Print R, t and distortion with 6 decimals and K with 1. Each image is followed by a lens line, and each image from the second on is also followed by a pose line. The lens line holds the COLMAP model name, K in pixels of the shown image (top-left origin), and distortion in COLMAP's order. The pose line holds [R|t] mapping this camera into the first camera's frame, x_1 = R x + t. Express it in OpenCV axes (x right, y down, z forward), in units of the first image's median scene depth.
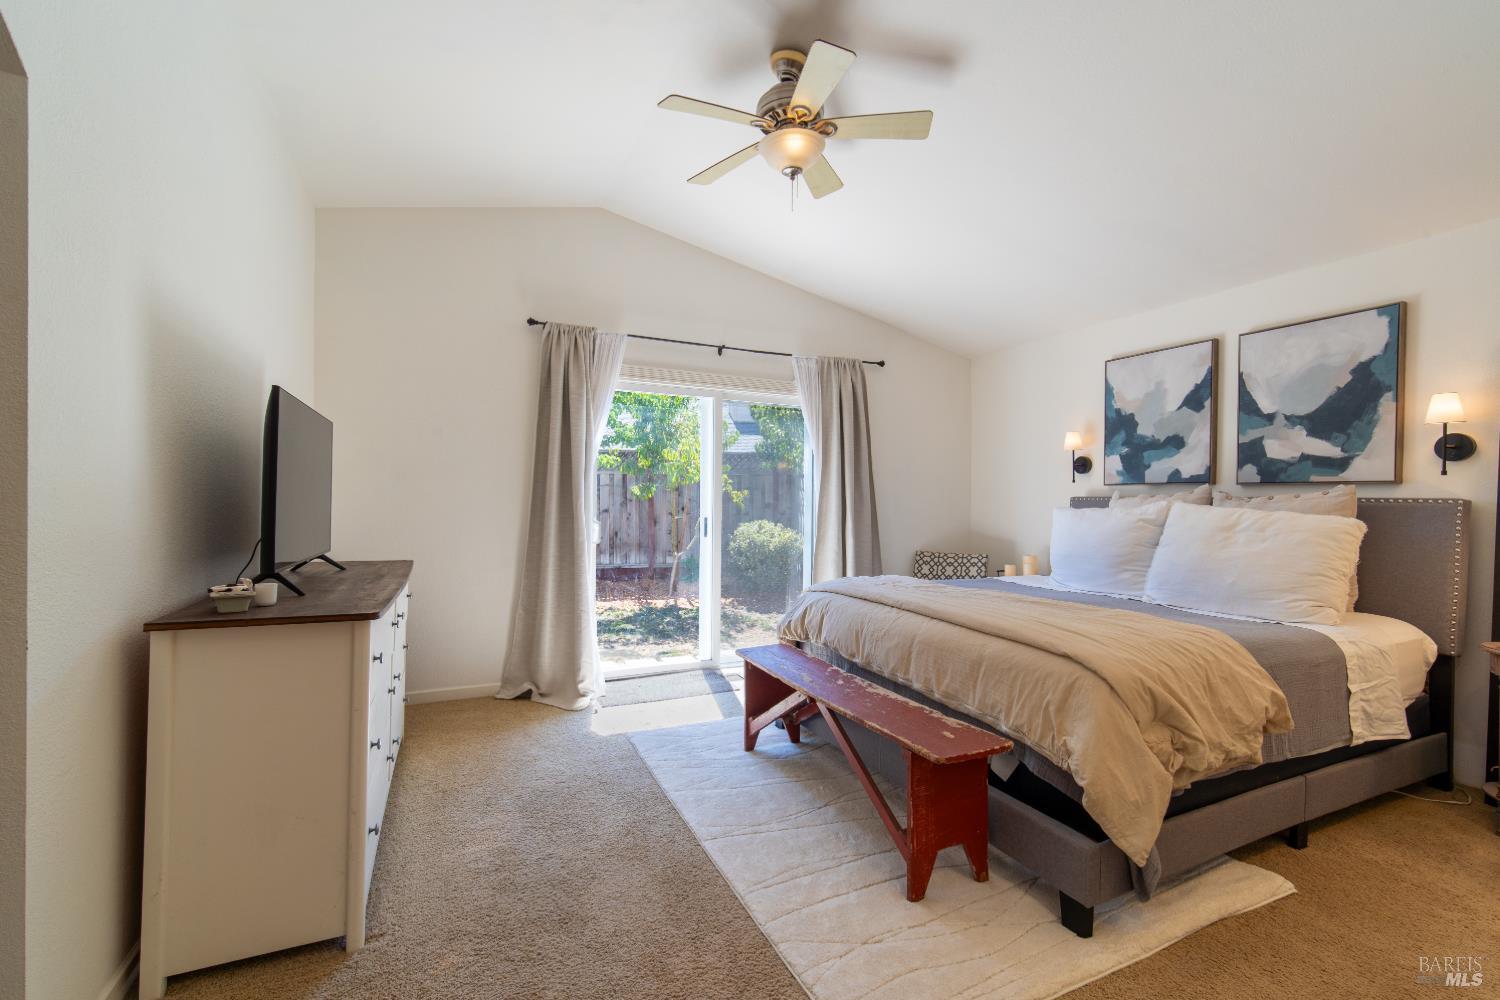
lens RADIAL K [[645.9, 0, 756.3], [0, 645.9, 511.5], [0, 0, 1]] dist [-0.006277, -0.000377]
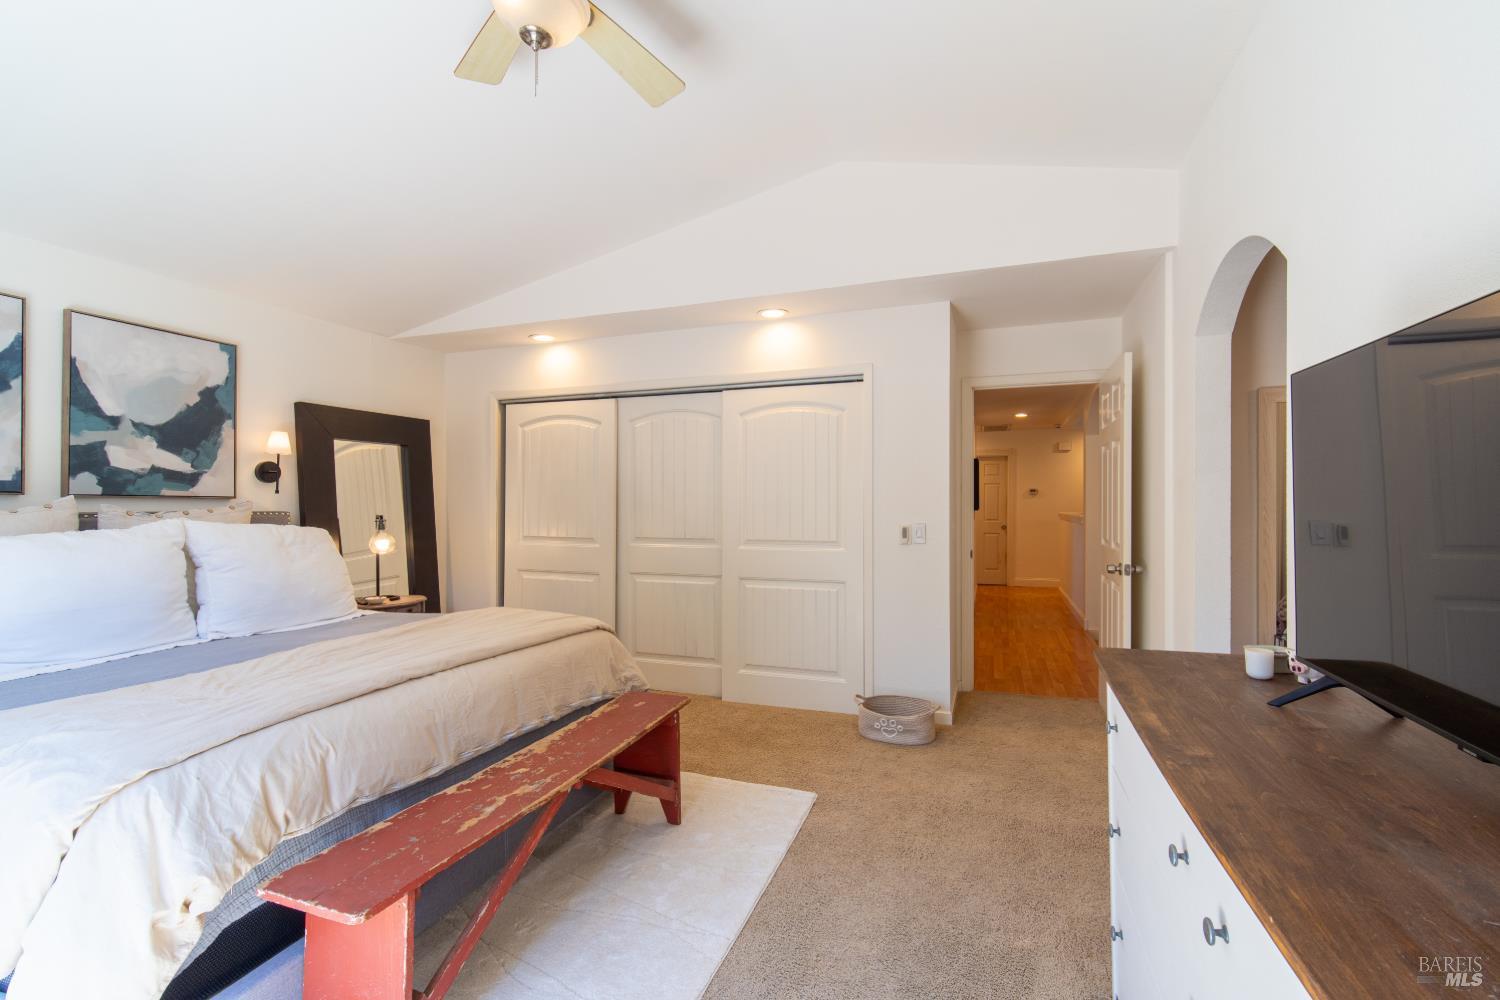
lens RADIAL K [[657.4, 0, 756.2], [0, 657.4, 506.1], [0, 0, 1]] dist [-0.011543, 0.003352]
pose [[-0.714054, -0.007235, 0.700053, -0.492521], [0.010611, 0.999720, 0.021156, -0.043414], [-0.700010, 0.022534, -0.713778, 1.126402]]
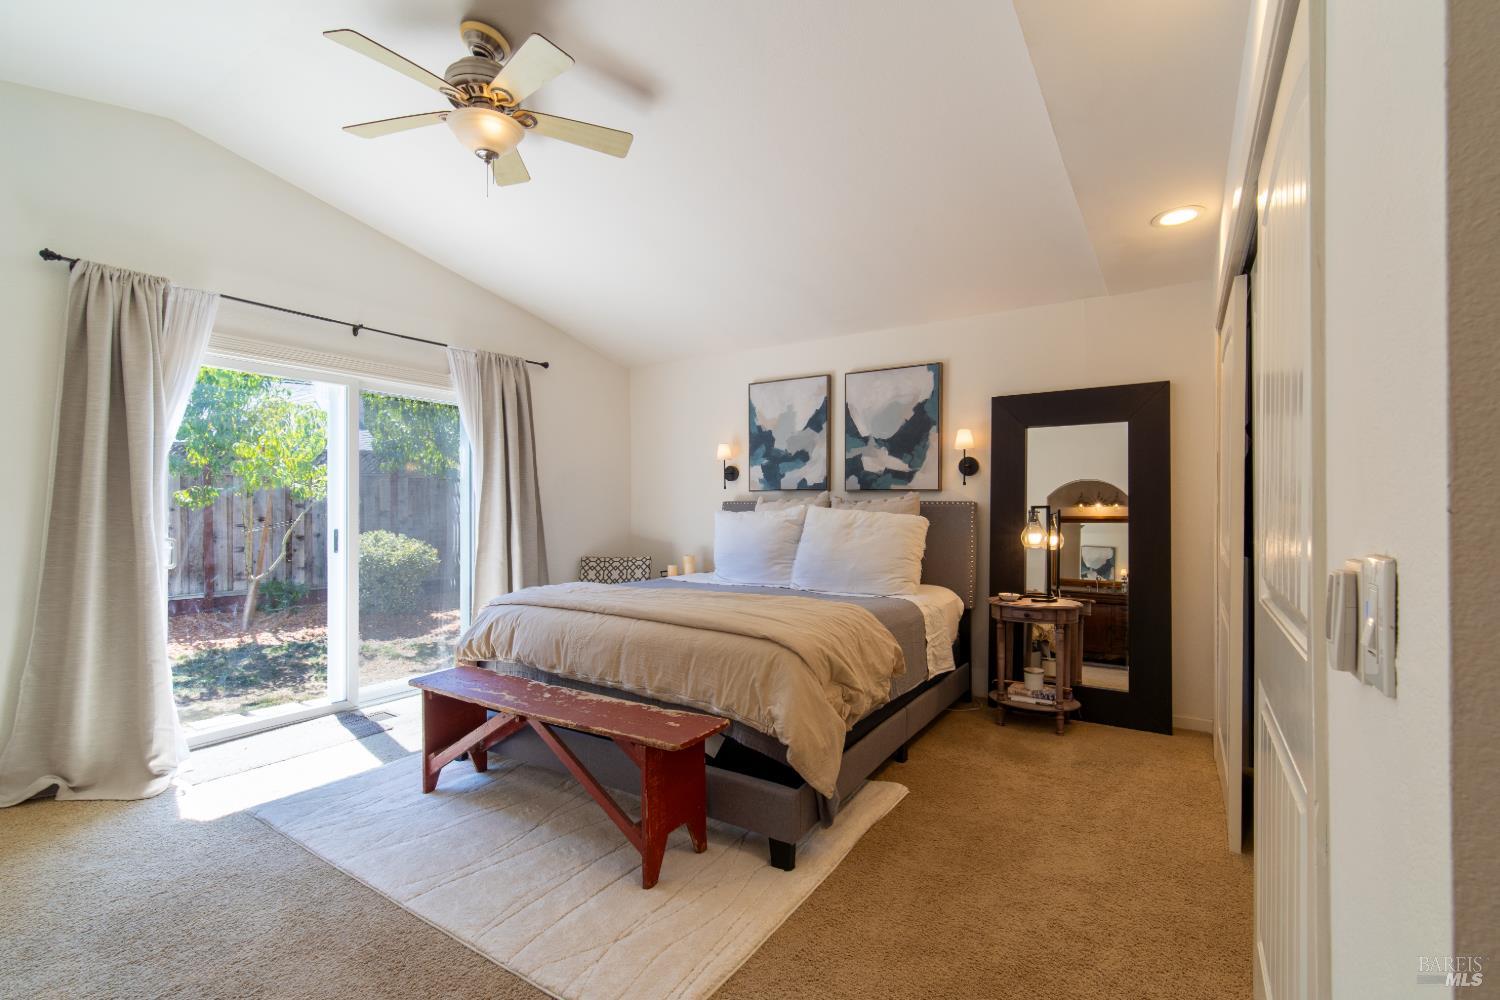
lens RADIAL K [[657.4, 0, 763.1], [0, 657.4, 513.1], [0, 0, 1]] dist [-0.011543, 0.003352]
pose [[0.841207, -0.015797, 0.540482, -0.104466], [0.018508, 0.999829, 0.000417, -0.002538], [-0.540396, 0.009653, 0.841356, -0.003758]]
